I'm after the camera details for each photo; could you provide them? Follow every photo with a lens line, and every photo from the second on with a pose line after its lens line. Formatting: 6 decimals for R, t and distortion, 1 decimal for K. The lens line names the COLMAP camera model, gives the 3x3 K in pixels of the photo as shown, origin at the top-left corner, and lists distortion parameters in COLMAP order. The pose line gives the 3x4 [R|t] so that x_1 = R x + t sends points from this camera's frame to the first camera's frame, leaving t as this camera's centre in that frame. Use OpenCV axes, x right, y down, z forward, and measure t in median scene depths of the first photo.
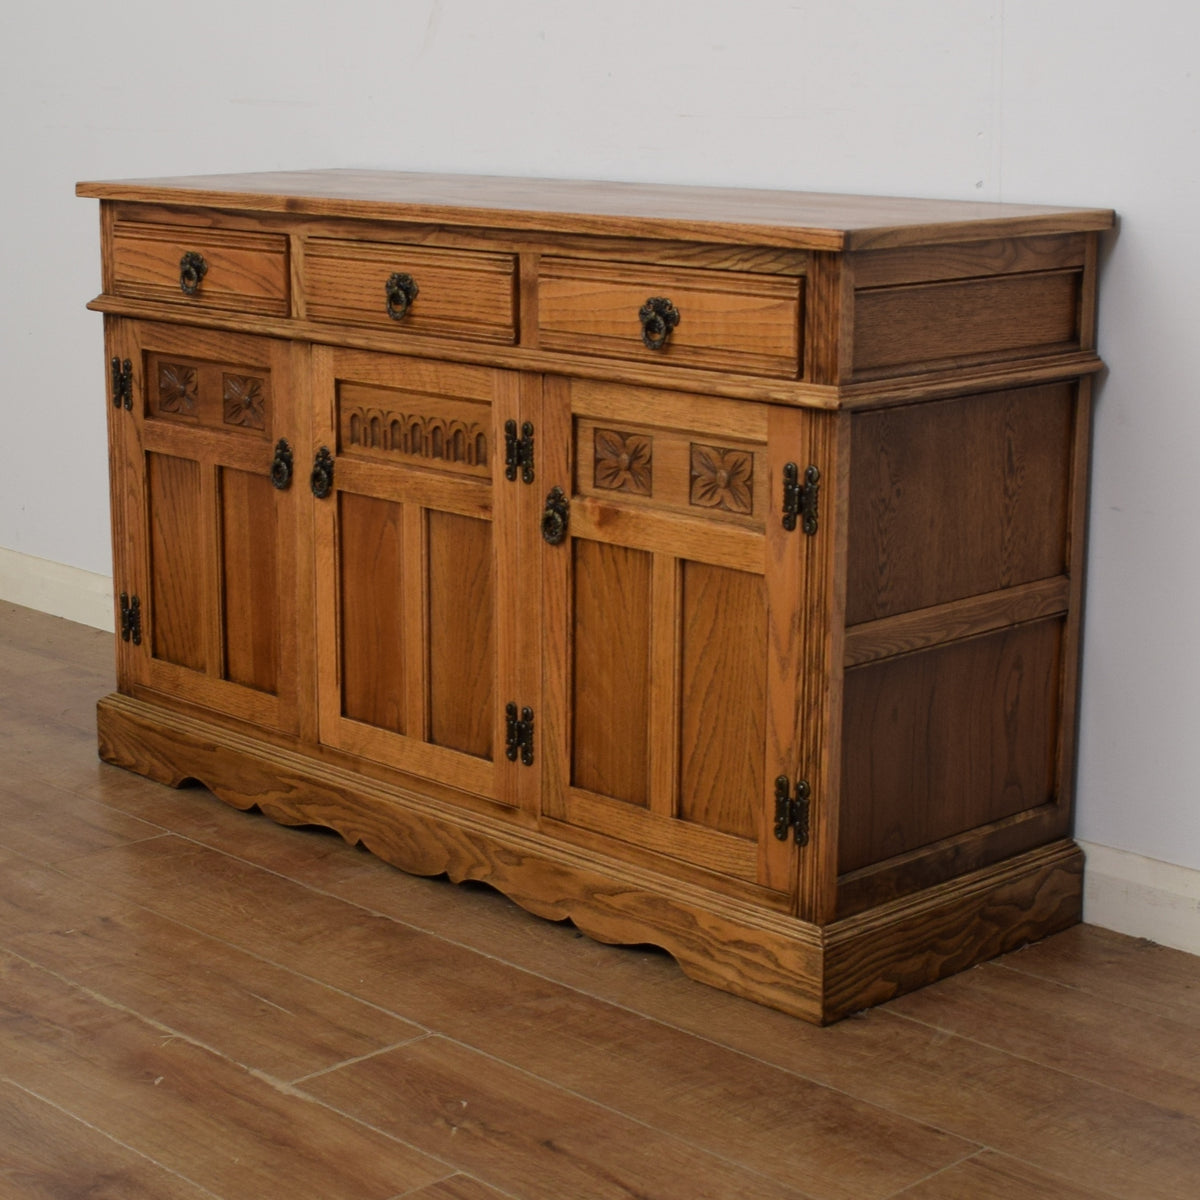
lens RADIAL K [[2437.0, 0, 595.2], [0, 2437.0, 640.1], [0, 0, 1]] dist [-0.066047, -0.206745]
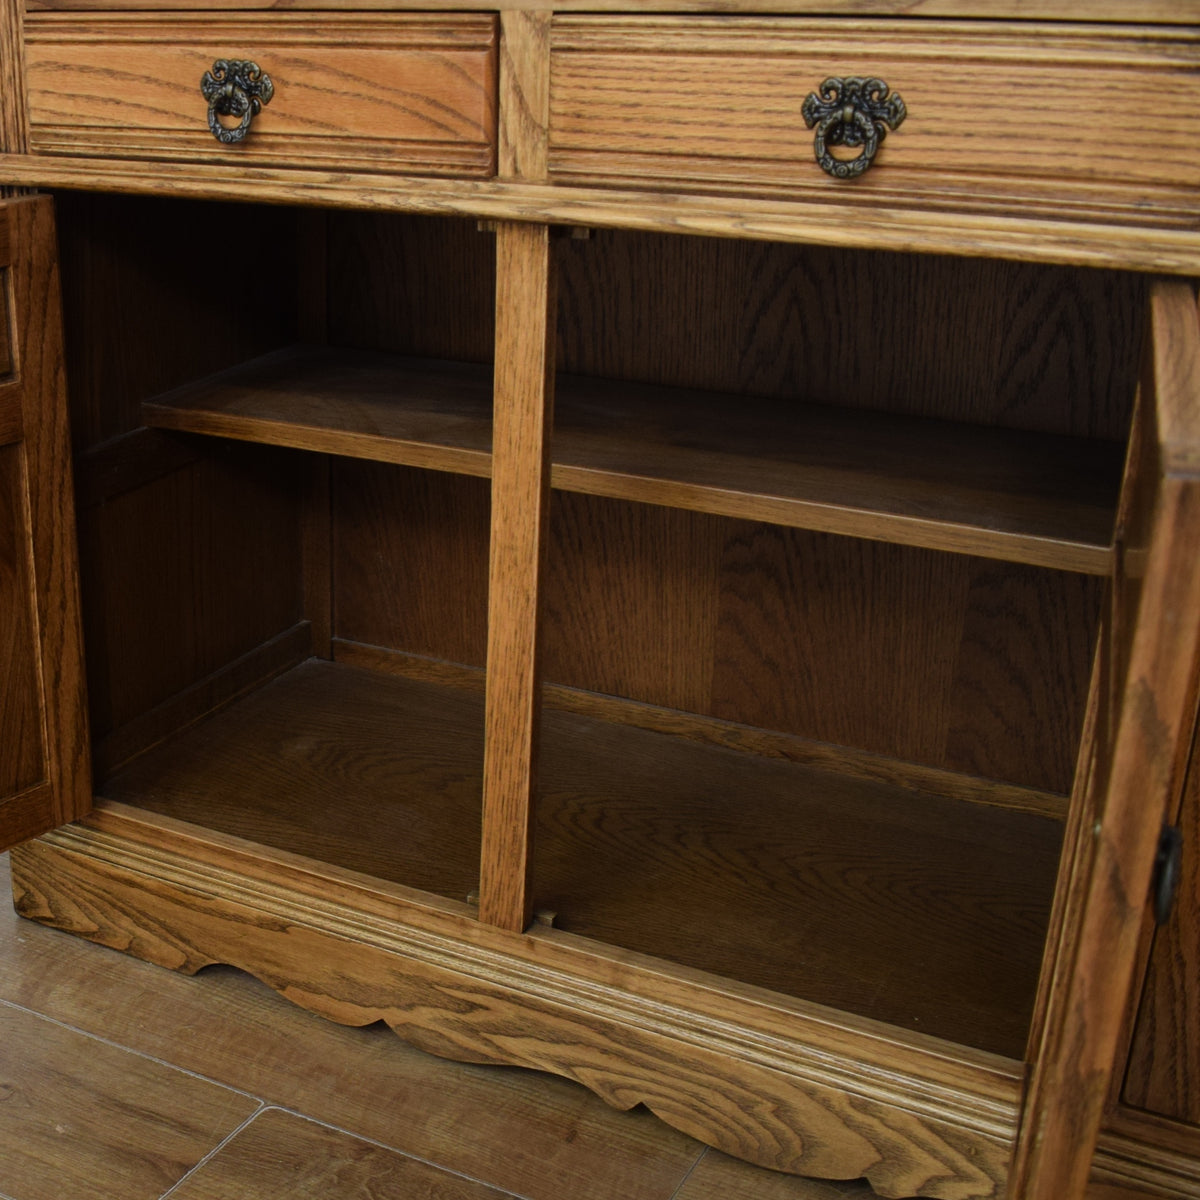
lens RADIAL K [[1866.3, 0, 186.7], [0, 1866.3, 704.0], [0, 0, 1]] dist [-0.096879, 0.015245]
pose [[0.982918, -0.112722, 0.145488, -0.286389], [0.085925, 0.980114, 0.178866, -0.110162], [-0.162757, -0.163310, 0.973057, 0.681444]]
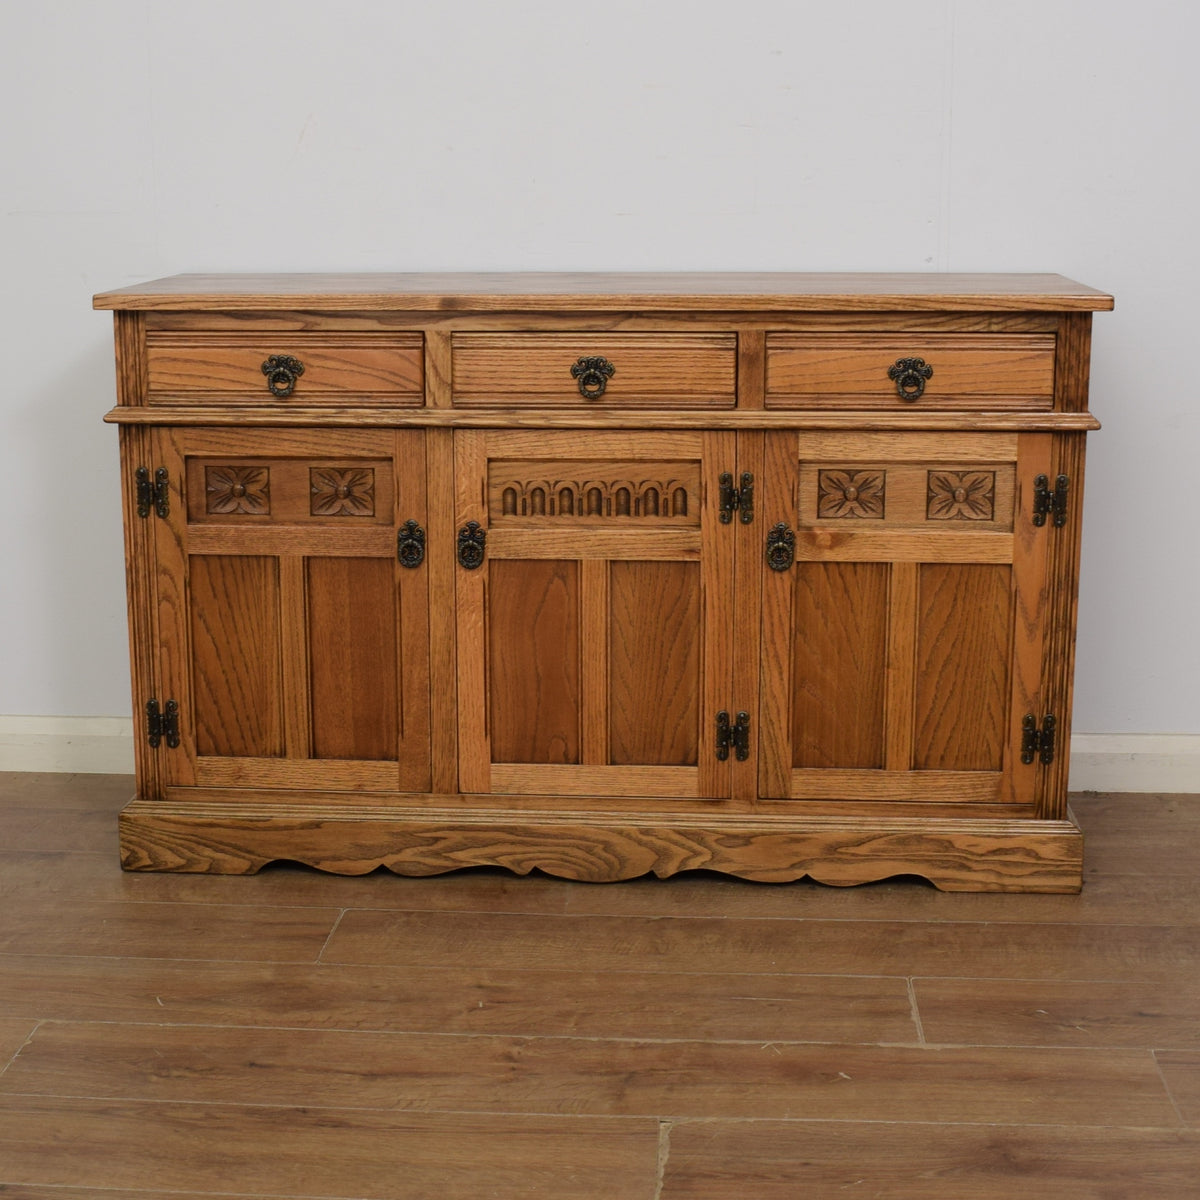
lens RADIAL K [[1999.0, 0, 600.0], [0, 1999.0, 600.0], [0, 0, 1]] dist [-0.082433, -0.057250]
pose [[0.743596, -0.151103, 0.651332, -0.729956], [0.160435, 0.985993, 0.045580, -0.084546], [-0.649096, 0.070604, 0.757423, 0.314662]]
